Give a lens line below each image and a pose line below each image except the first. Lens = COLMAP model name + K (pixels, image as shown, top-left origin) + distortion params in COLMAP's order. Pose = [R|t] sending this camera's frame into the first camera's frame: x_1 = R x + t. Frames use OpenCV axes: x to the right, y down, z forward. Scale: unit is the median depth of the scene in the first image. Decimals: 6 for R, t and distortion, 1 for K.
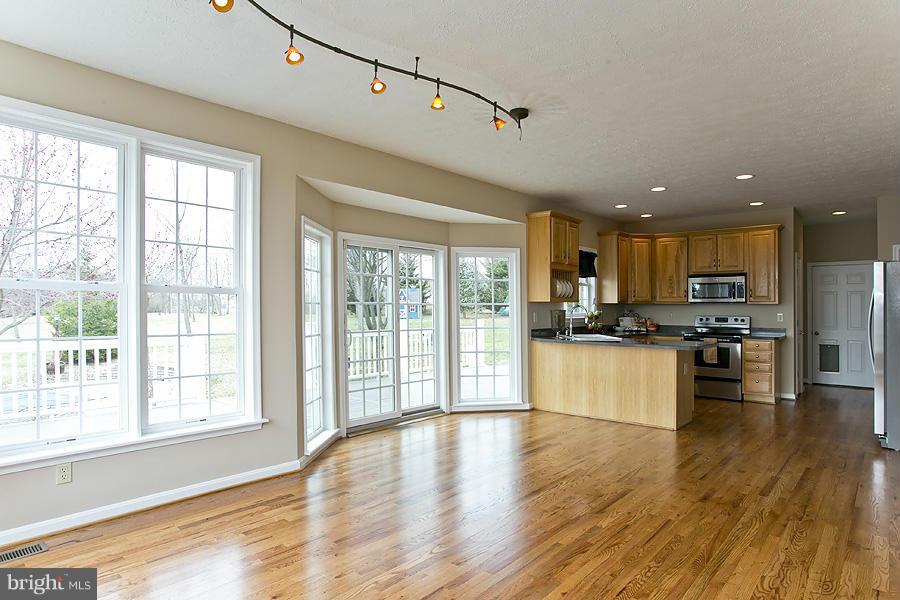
lens RADIAL K [[491.2, 0, 451.7], [0, 491.2, 309.4], [0, 0, 1]] dist [-0.000670, -0.000021]
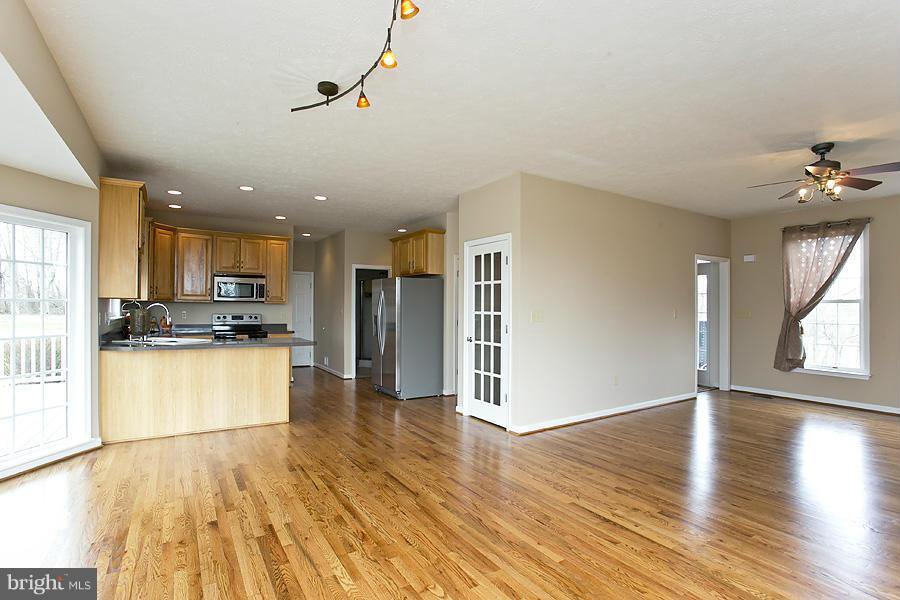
lens RADIAL K [[464.0, 0, 450.0], [0, 464.0, 300.0], [0, 0, 1]] dist [-0.029850, 0.000901]
pose [[0.288634, 0.019057, 0.957250, -0.306671], [-0.007299, 0.999817, -0.017703, -0.002920], [-0.957412, -0.001878, 0.288720, 0.284724]]
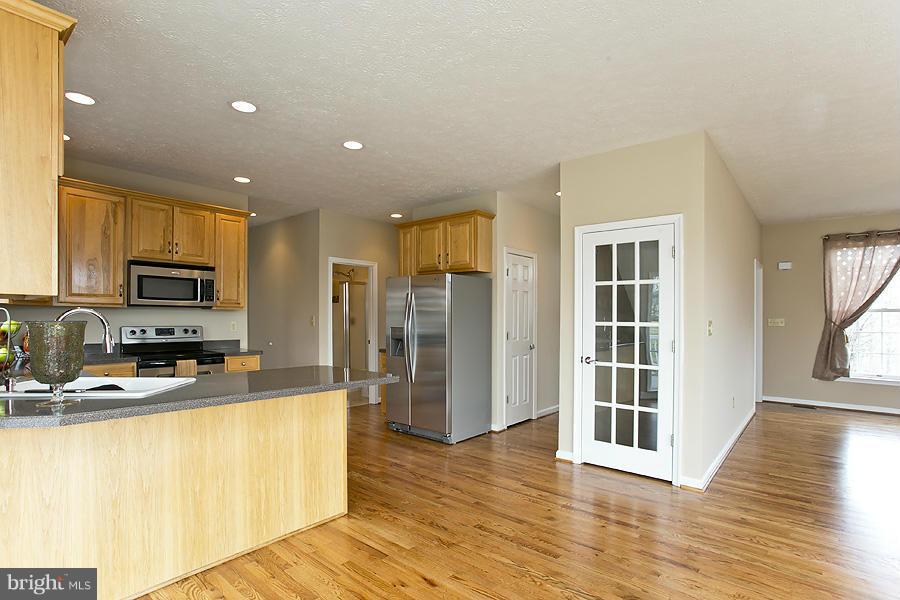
lens RADIAL K [[443.1, 0, 450.2], [0, 443.1, 313.9], [0, 0, 1]] dist [-0.017747, 0.000872]
pose [[-0.034029, 0.005274, 0.999407, -0.080947], [-0.007291, 0.999958, -0.005525, -0.003269], [-0.999394, -0.007475, -0.033989, 0.675231]]
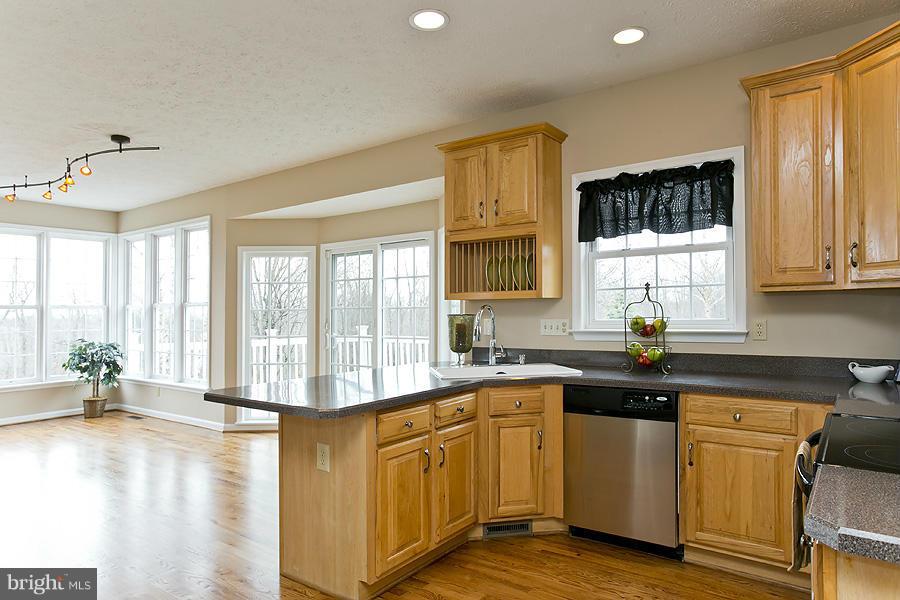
lens RADIAL K [[565.8, 0, 450.0], [0, 565.8, 300.0], [0, 0, 1]] dist [-0.024549, 0.000940]
pose [[0.119121, -0.028395, -0.992474, 0.765974], [0.005637, 0.999594, -0.027922, 0.002894], [0.992864, -0.002269, 0.119233, 0.826592]]
